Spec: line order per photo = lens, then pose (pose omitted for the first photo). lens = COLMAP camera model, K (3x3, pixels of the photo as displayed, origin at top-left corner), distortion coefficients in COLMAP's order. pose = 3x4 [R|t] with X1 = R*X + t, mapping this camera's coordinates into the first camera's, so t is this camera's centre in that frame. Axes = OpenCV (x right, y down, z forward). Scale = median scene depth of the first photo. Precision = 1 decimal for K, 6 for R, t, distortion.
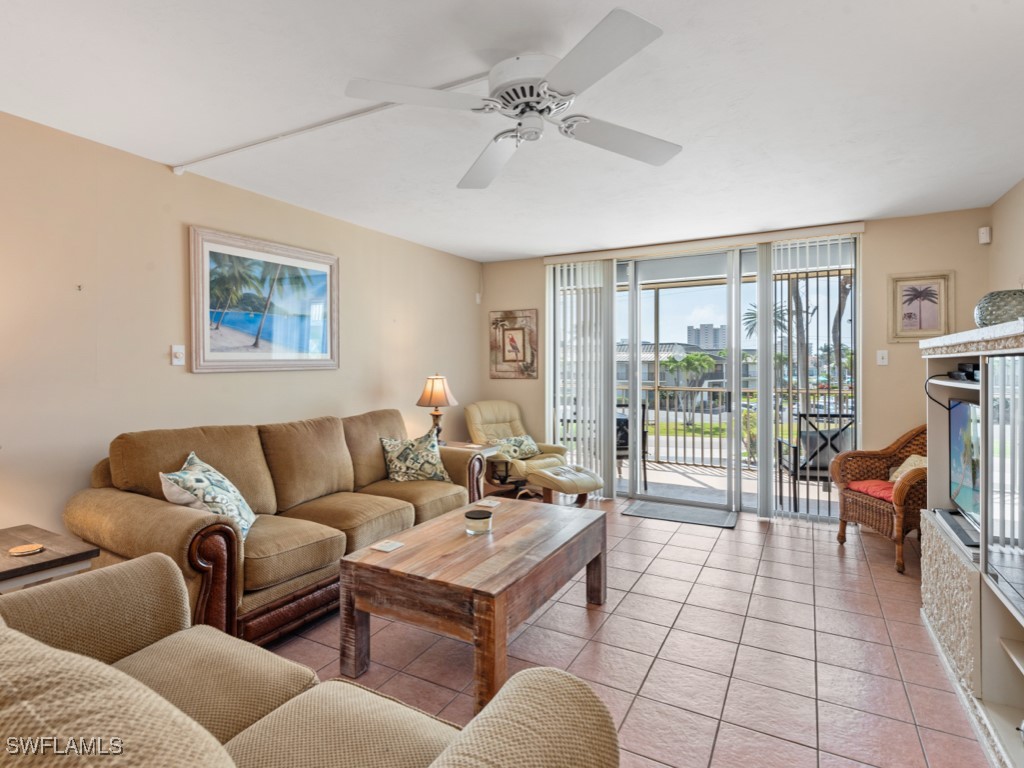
lens RADIAL K [[531.5, 0, 512.0], [0, 531.5, 384.0], [0, 0, 1]] dist [-0.001551, -0.000116]
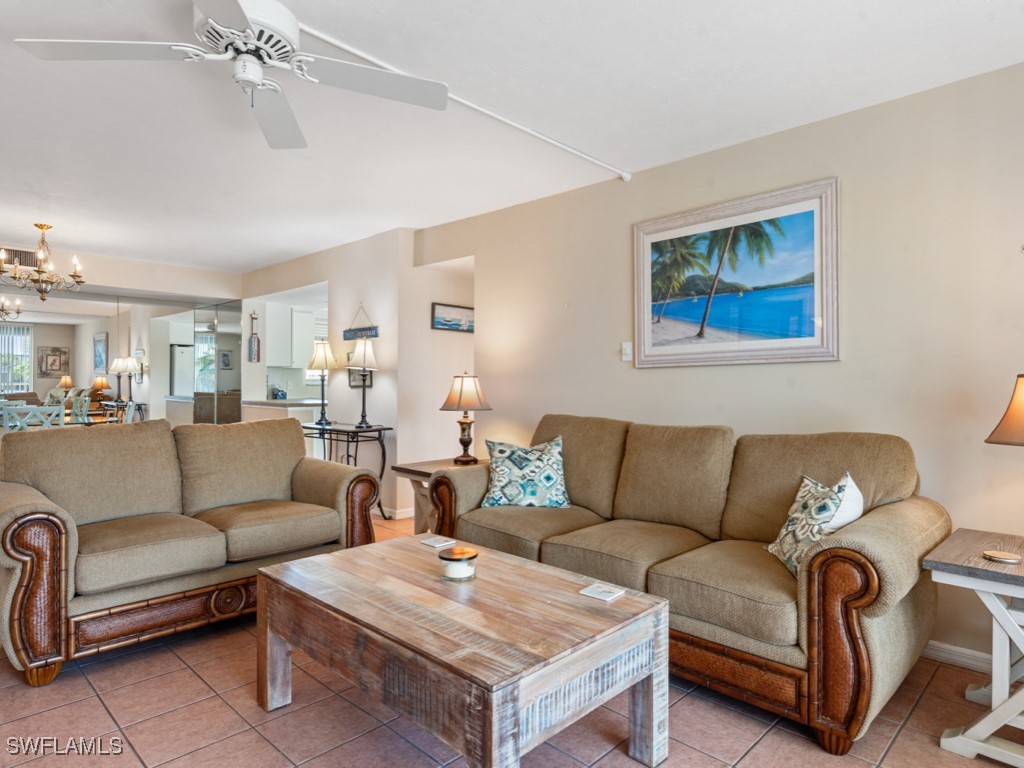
lens RADIAL K [[608.8, 0, 512.0], [0, 608.8, 384.0], [0, 0, 1]] dist [0.004770, 0.000373]
pose [[-0.267319, -0.011701, -0.963537, 0.556271], [-0.040233, 0.999190, -0.000972, 0.018624], [0.962768, 0.038506, -0.267573, 1.031820]]
